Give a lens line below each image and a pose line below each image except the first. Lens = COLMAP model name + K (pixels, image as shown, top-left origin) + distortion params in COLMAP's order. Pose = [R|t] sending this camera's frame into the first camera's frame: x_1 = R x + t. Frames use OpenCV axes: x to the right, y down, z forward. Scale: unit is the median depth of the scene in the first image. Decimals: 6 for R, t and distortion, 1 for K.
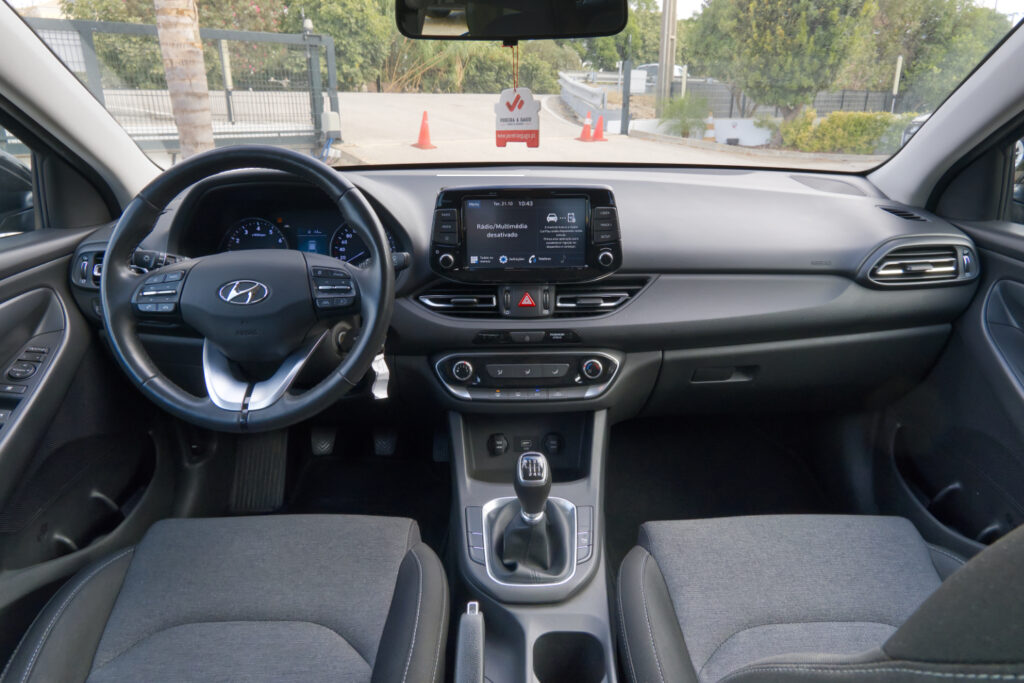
lens RADIAL K [[683.9, 0, 502.1], [0, 683.9, 335.8], [0, 0, 1]] dist [-0.003049, 0.007863]
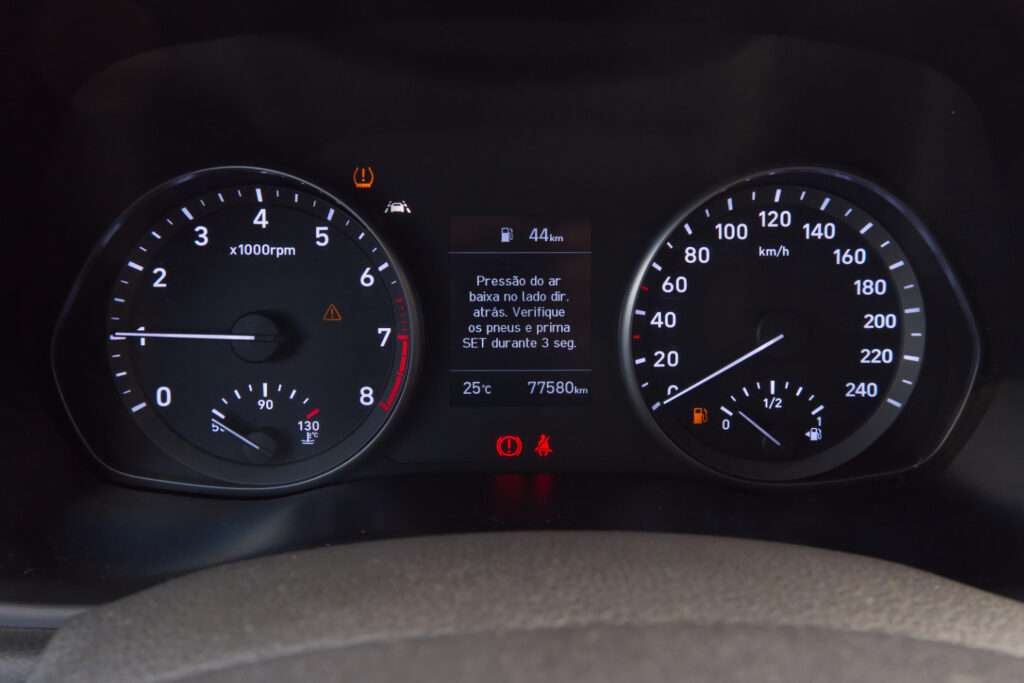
lens RADIAL K [[803.2, 0, 487.5], [0, 803.2, 354.8], [0, 0, 1]] dist [0.018303, 0.000774]
pose [[0.999287, -0.002278, 0.037690, -0.329267], [0.001427, 0.999743, 0.022604, -0.134096], [-0.037732, -0.022534, 0.999034, 0.833821]]
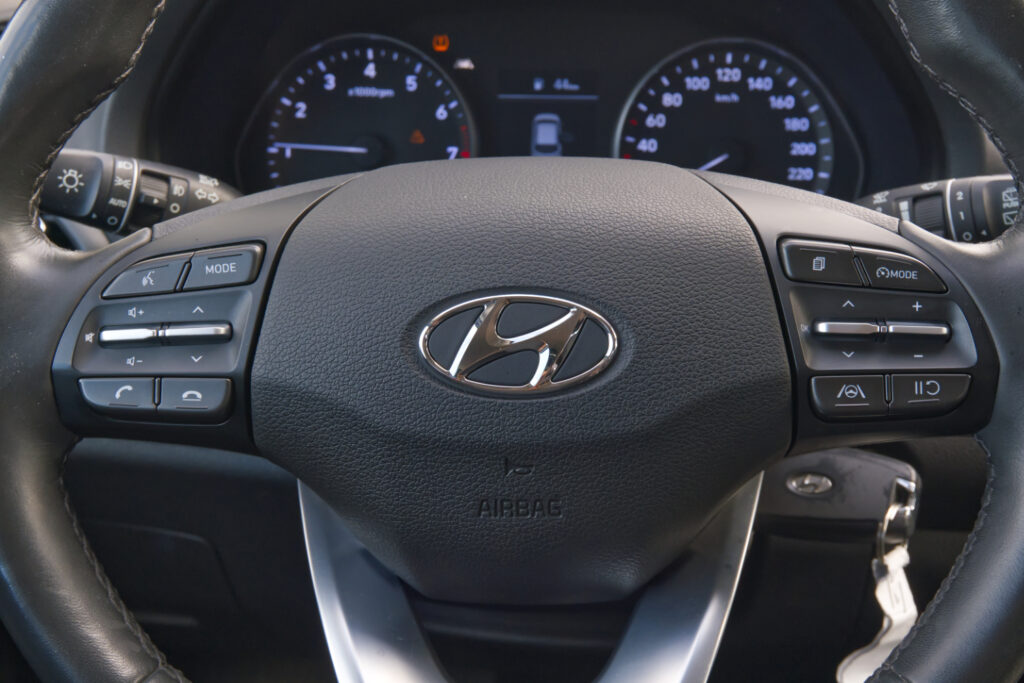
lens RADIAL K [[1418.9, 0, 505.9], [0, 1418.9, 345.7], [0, 0, 1]] dist [0.110035, 0.000000]
pose [[0.999042, 0.023970, -0.036612, -0.299889], [-0.022340, 0.998769, 0.044282, -0.071279], [0.037629, -0.043422, 0.998348, 0.405476]]
